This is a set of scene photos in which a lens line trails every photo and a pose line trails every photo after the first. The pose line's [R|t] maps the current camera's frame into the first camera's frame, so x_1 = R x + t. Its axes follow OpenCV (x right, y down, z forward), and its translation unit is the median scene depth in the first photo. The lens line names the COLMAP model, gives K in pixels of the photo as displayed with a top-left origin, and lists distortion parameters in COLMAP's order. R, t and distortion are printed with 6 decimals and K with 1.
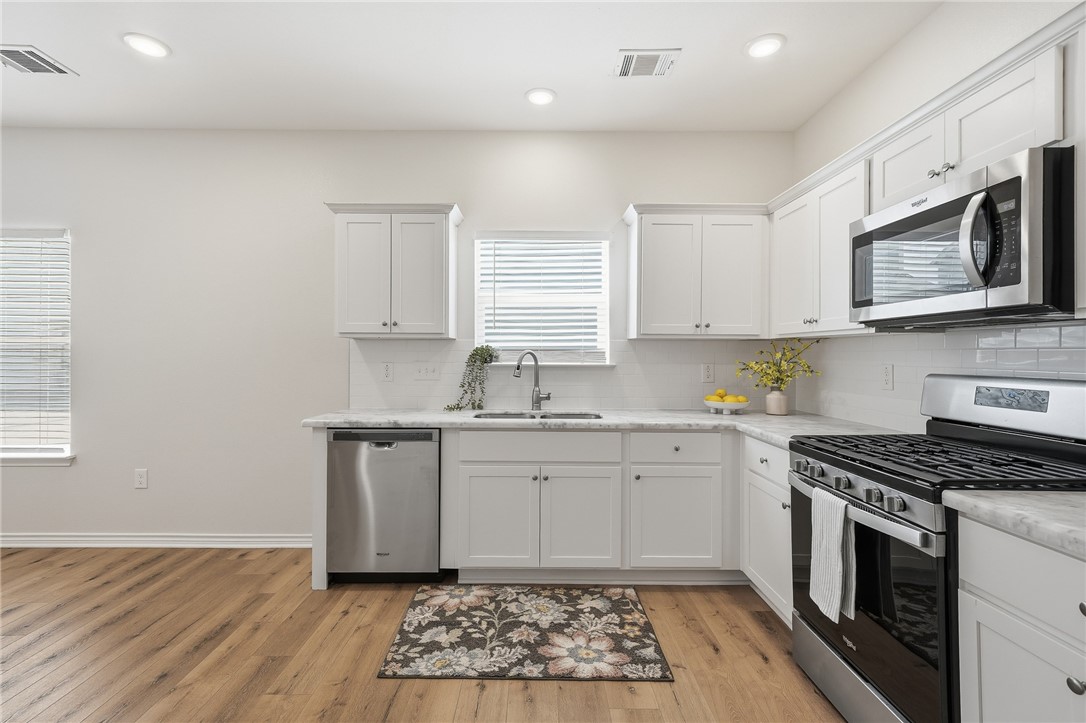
lens RADIAL K [[504.5, 0, 537.8], [0, 504.5, 352.0], [0, 0, 1]] dist [0.007634, 0.000852]
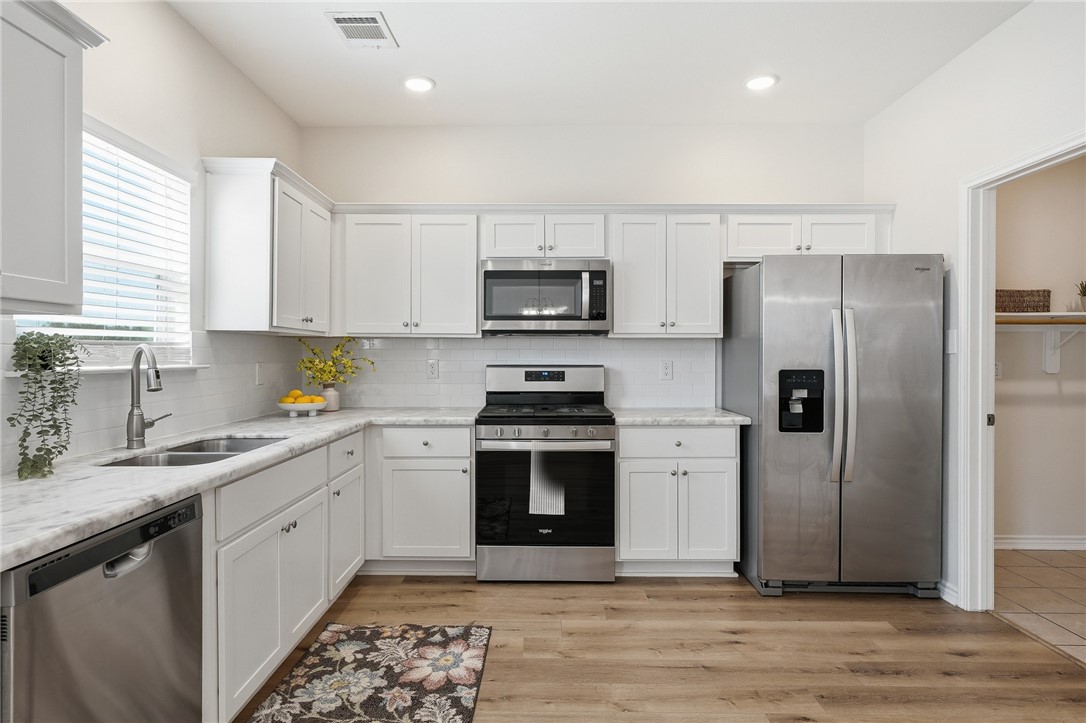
lens RADIAL K [[593.8, 0, 538.1], [0, 593.8, 360.0], [0, 0, 1]] dist [0.002230, 0.001222]
pose [[0.012463, -0.013301, 0.999834, -0.819285], [-0.008109, 0.999877, 0.013403, 0.001865], [-0.999889, -0.008275, 0.012353, 0.645204]]
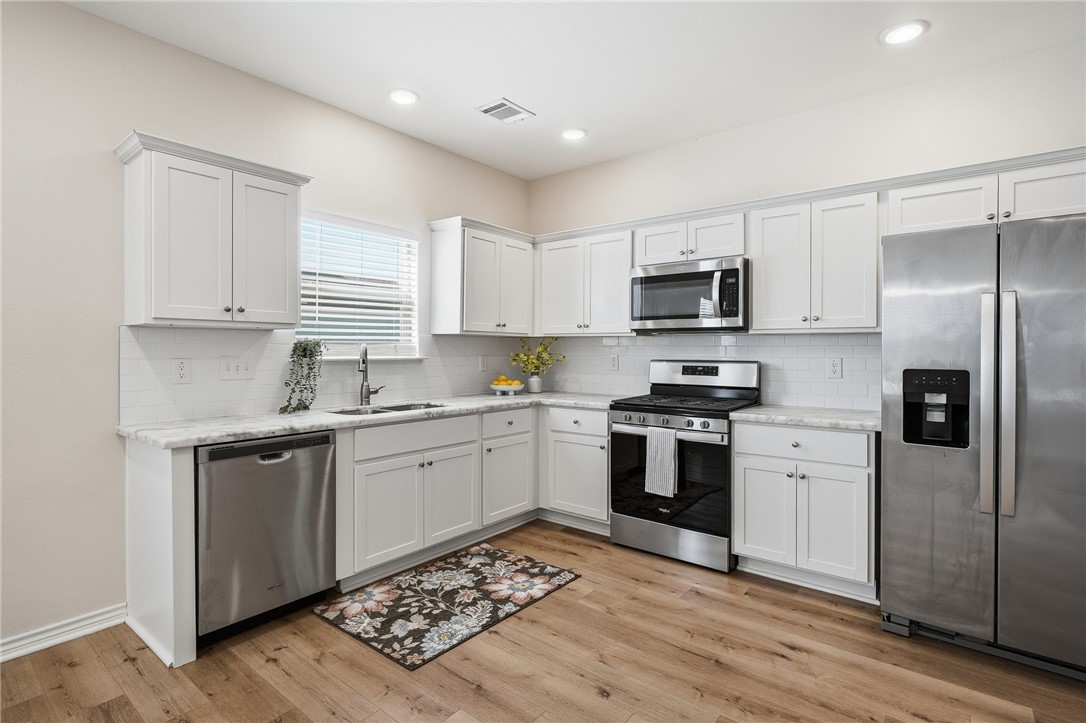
lens RADIAL K [[535.5, 0, 539.1], [0, 535.5, 353.3], [0, 0, 1]] dist [0.000429, 0.000343]
pose [[0.627389, -0.007059, 0.778674, -0.724579], [-0.006069, 0.999884, 0.013955, -0.001917], [-0.778682, -0.013481, 0.627273, 0.107914]]
